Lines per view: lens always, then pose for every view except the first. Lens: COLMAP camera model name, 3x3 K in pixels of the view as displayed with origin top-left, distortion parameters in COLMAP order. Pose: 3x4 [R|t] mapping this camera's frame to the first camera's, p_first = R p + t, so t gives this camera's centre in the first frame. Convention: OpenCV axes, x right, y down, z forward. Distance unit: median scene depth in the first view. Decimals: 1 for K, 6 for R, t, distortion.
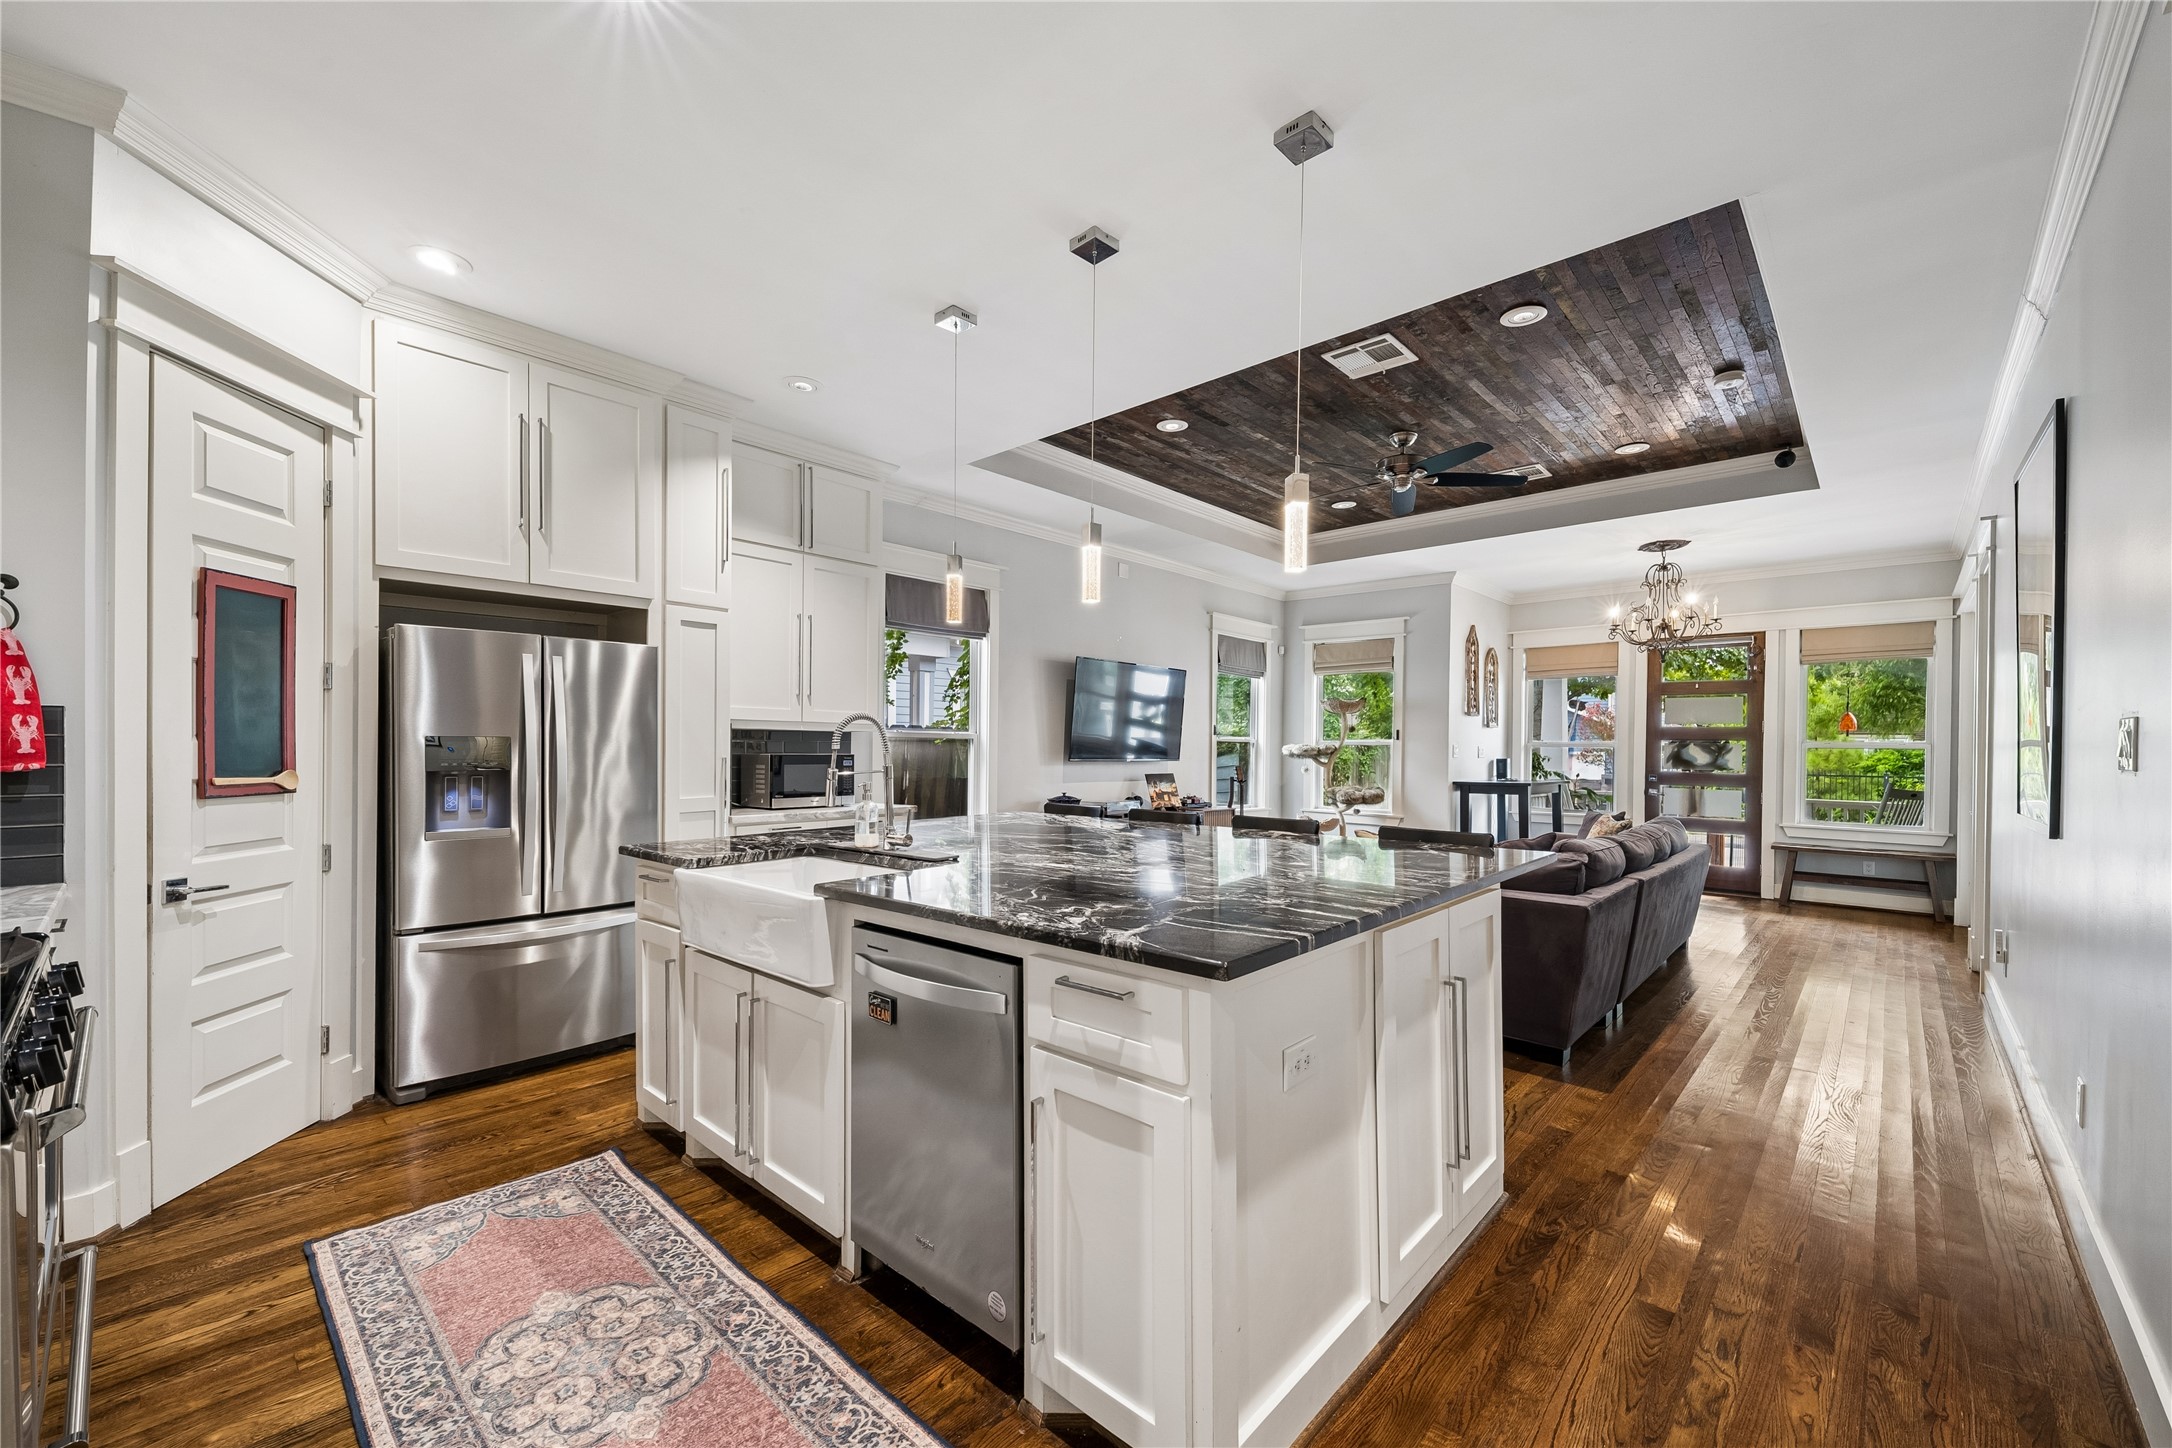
lens RADIAL K [[859.0, 0, 1096.6], [0, 859.0, 746.4], [0, 0, 1]] dist [0.041026, -0.017849]
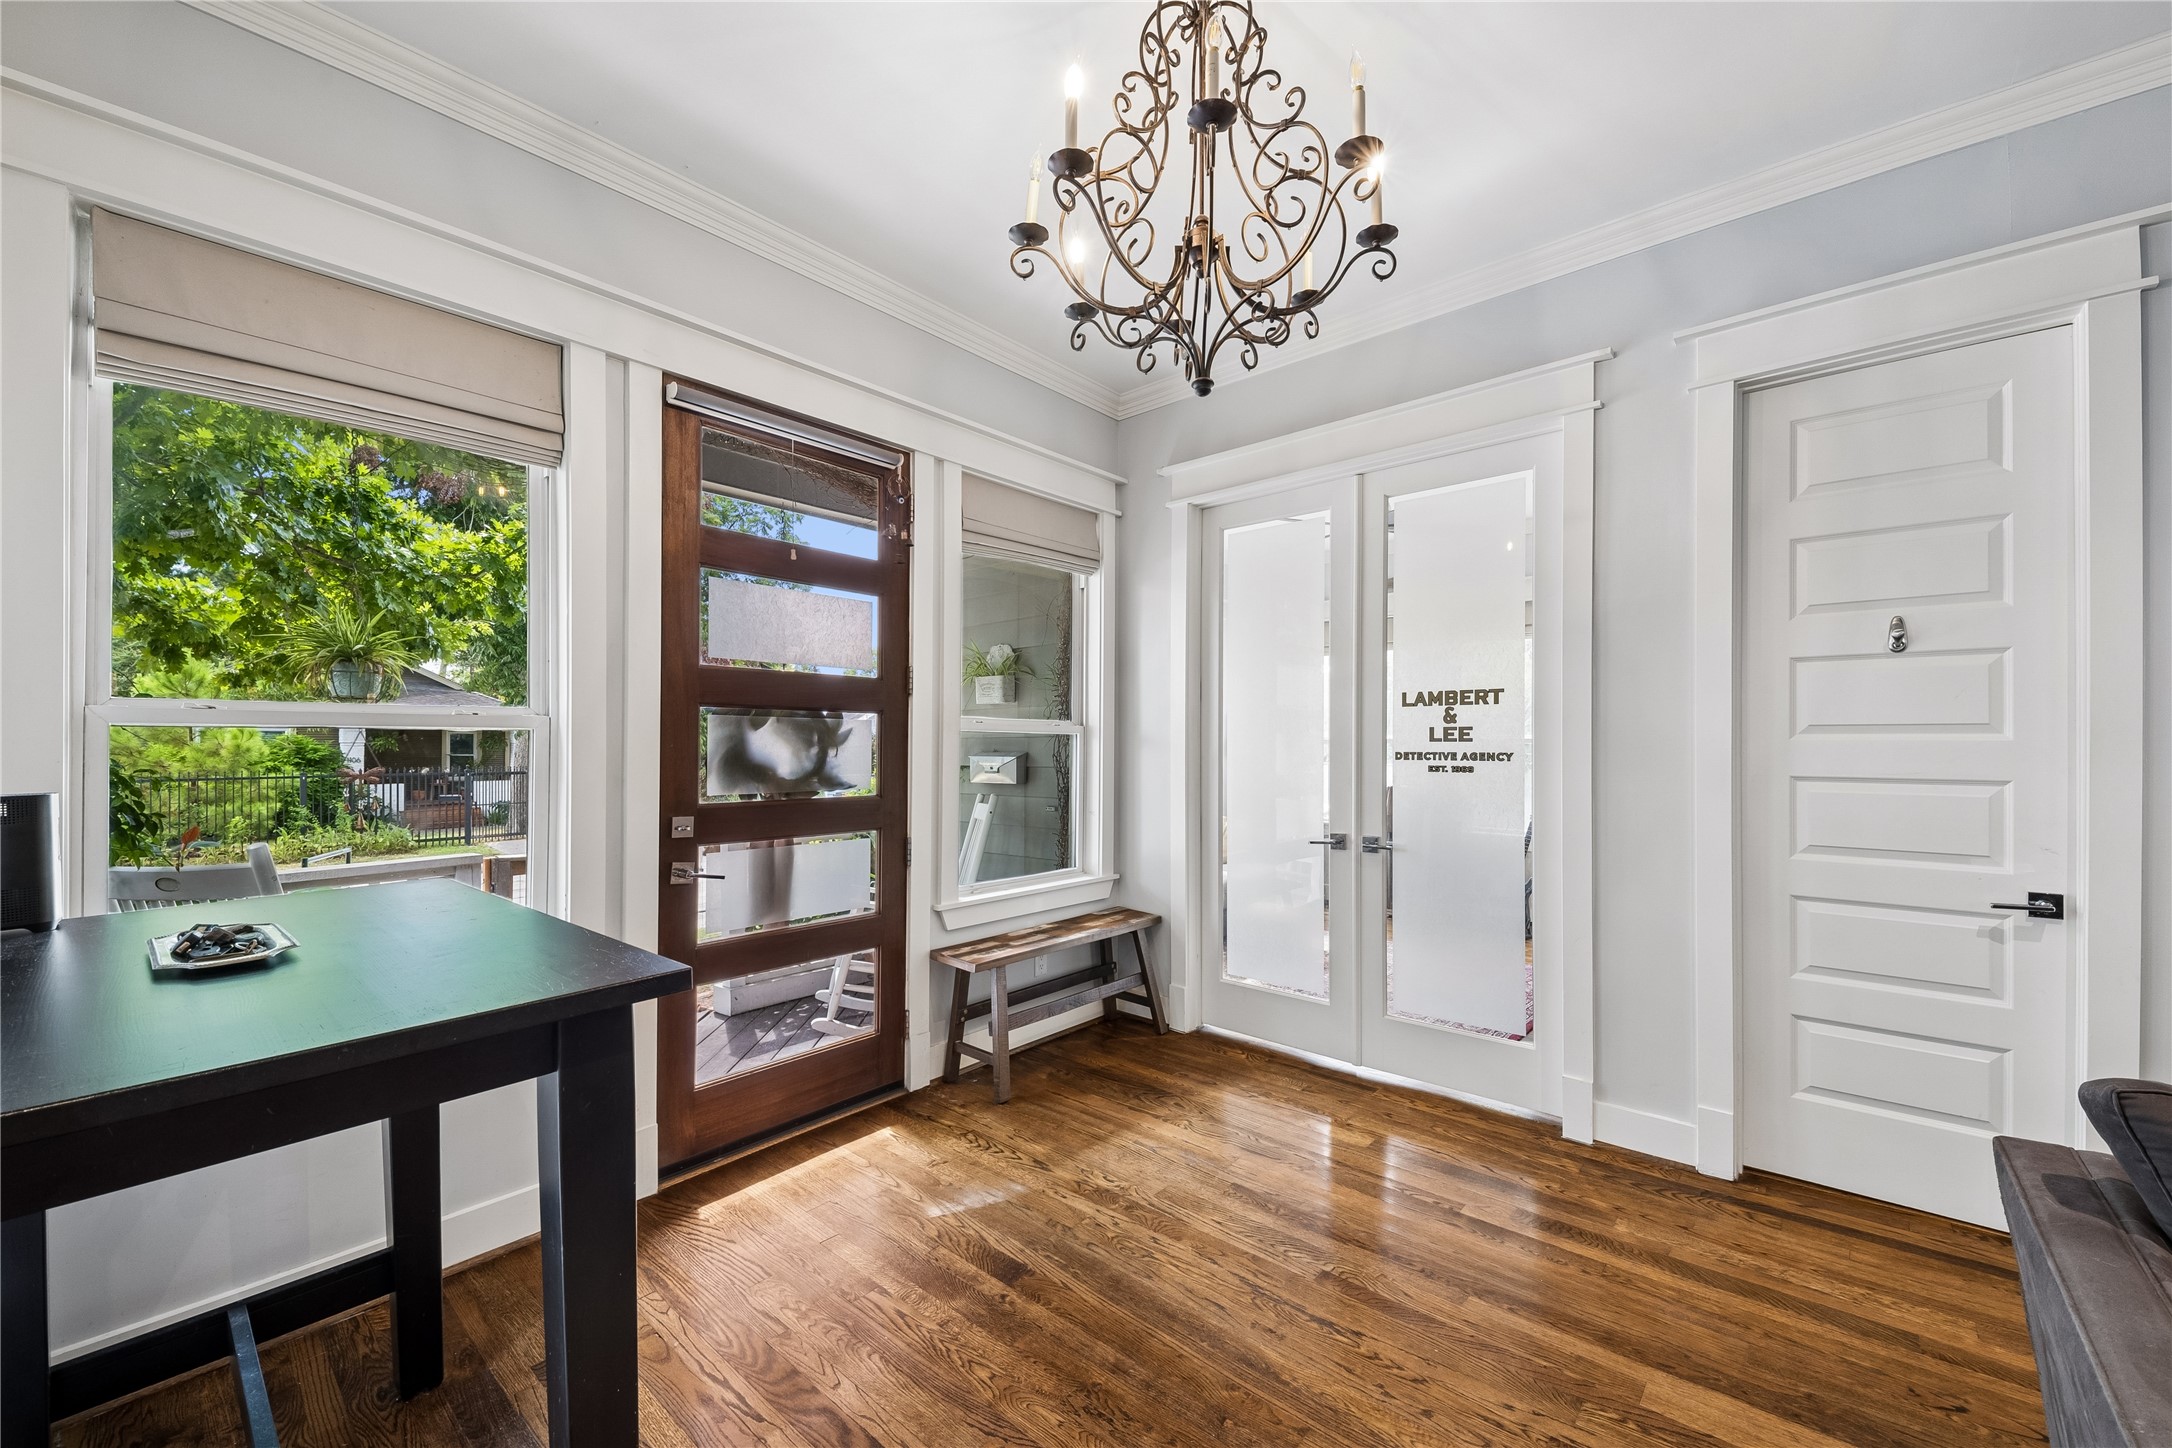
lens RADIAL K [[832.0, 0, 1064.1], [0, 832.0, 745.5], [0, 0, 1]] dist [0.022339, -0.009108]
pose [[-0.023945, -0.008902, 0.999674, 0.653044], [-0.002459, 0.999958, 0.008846, 0.009724], [-0.999710, -0.002246, -0.023966, 1.676702]]
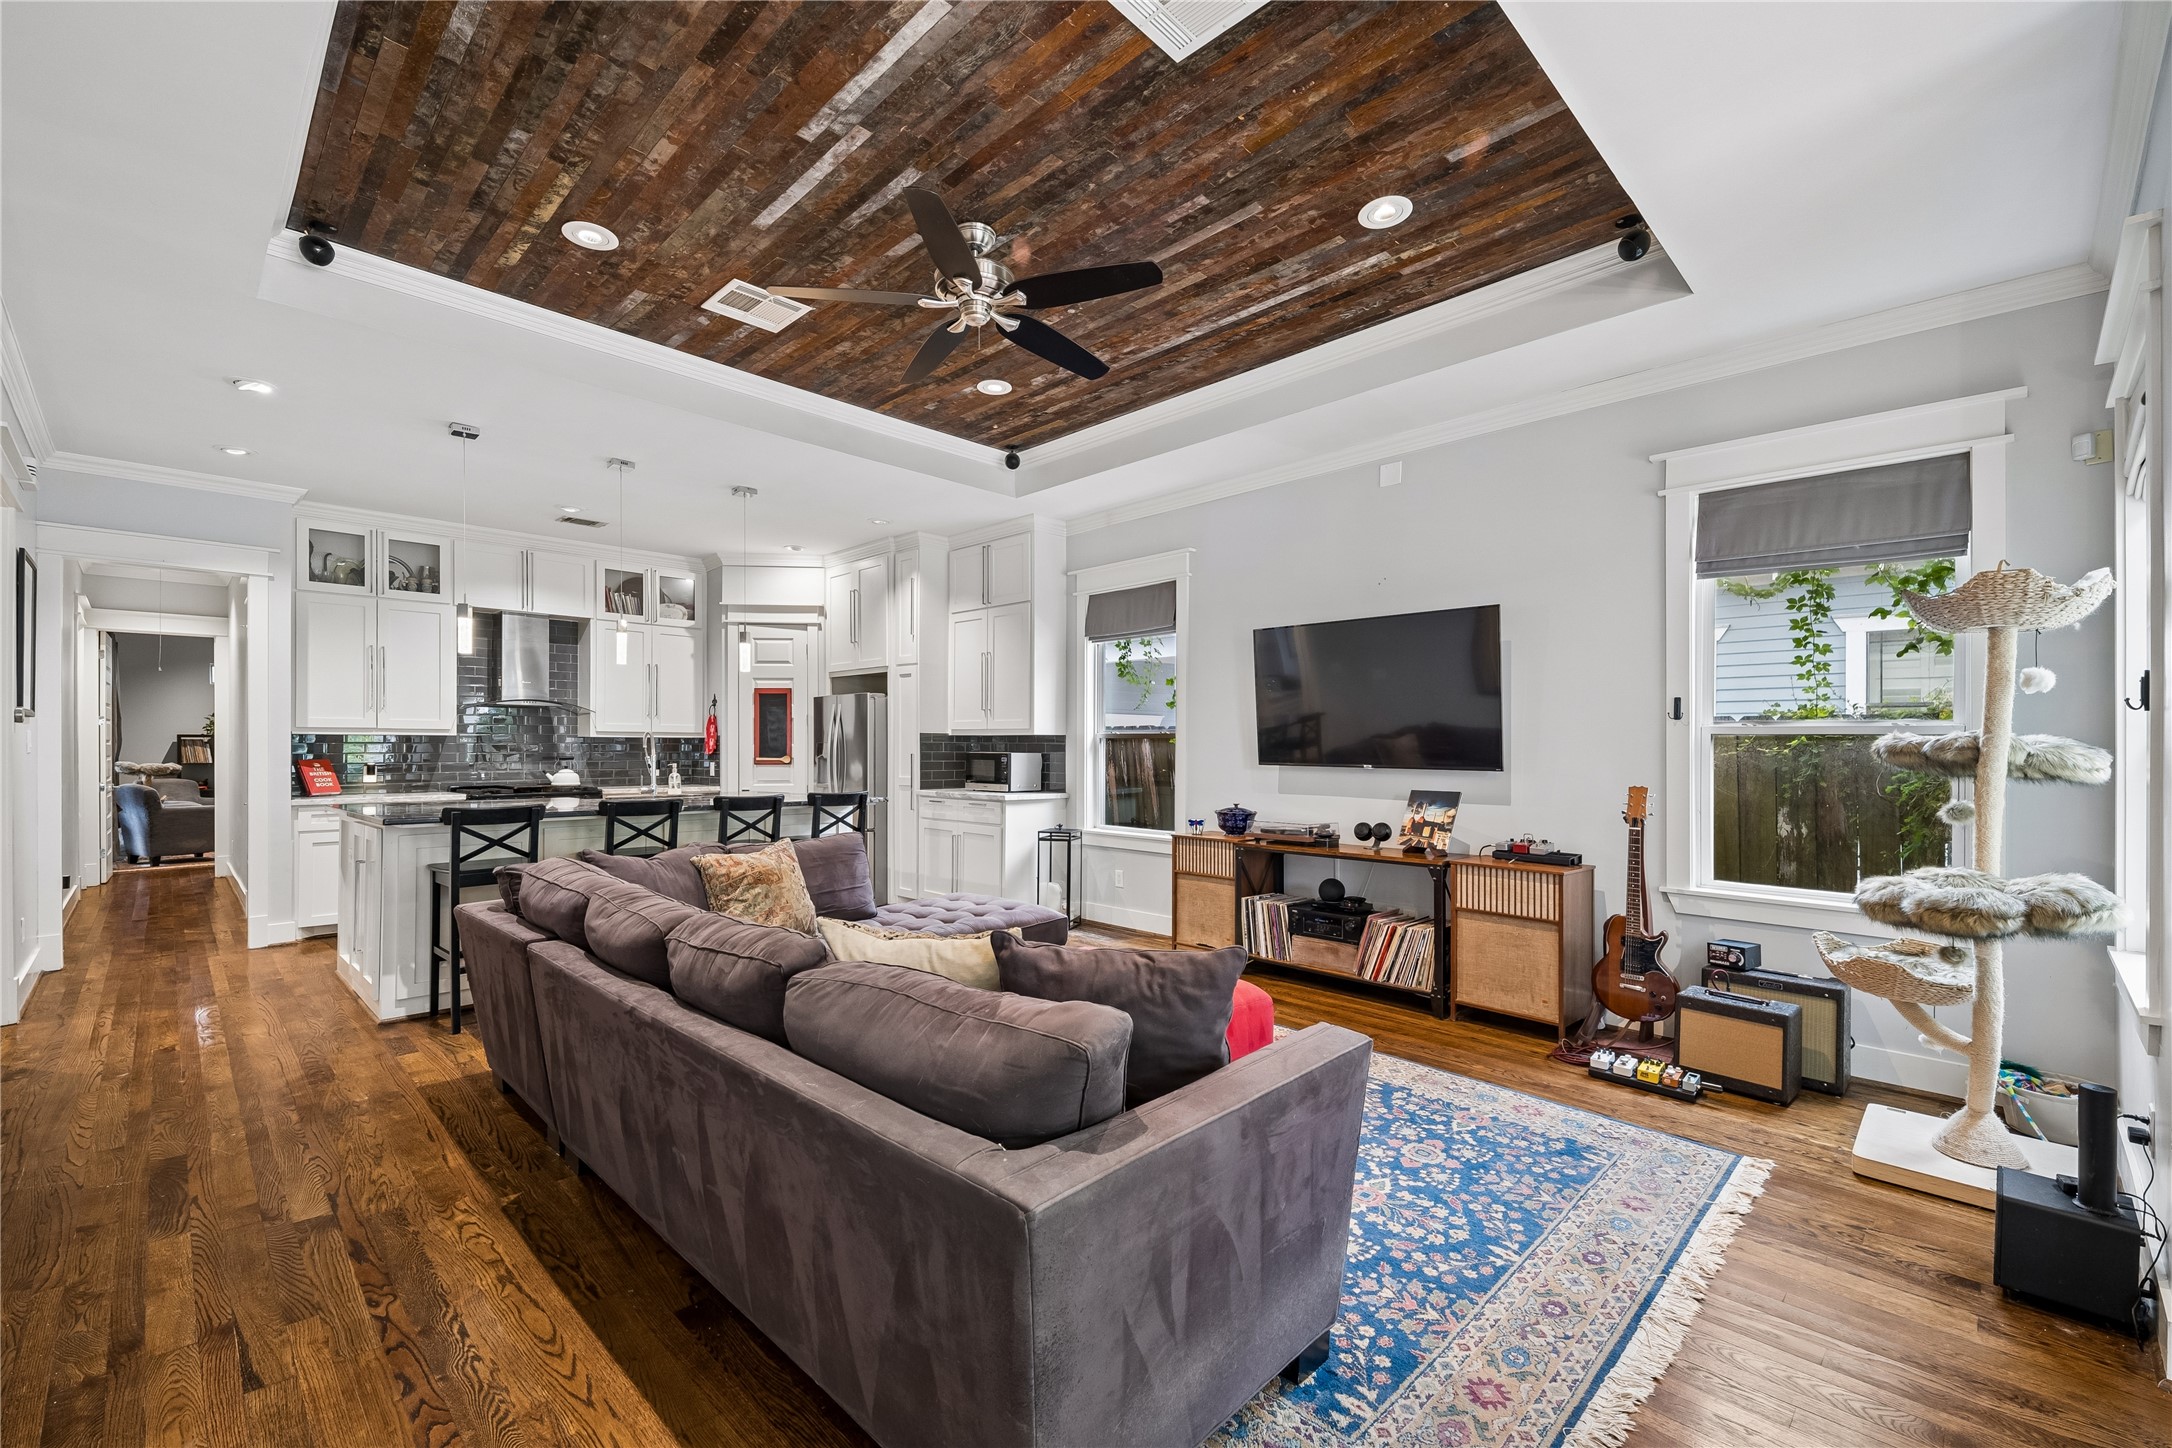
lens RADIAL K [[886.9, 0, 1089.5], [0, 886.9, 747.7], [0, 0, 1]] dist [0.052600, -0.023724]
pose [[-0.038549, -0.004937, -0.999245, 1.197598], [-0.001777, 0.999987, -0.004873, 0.008297], [0.999255, 0.001588, -0.038557, 1.346912]]
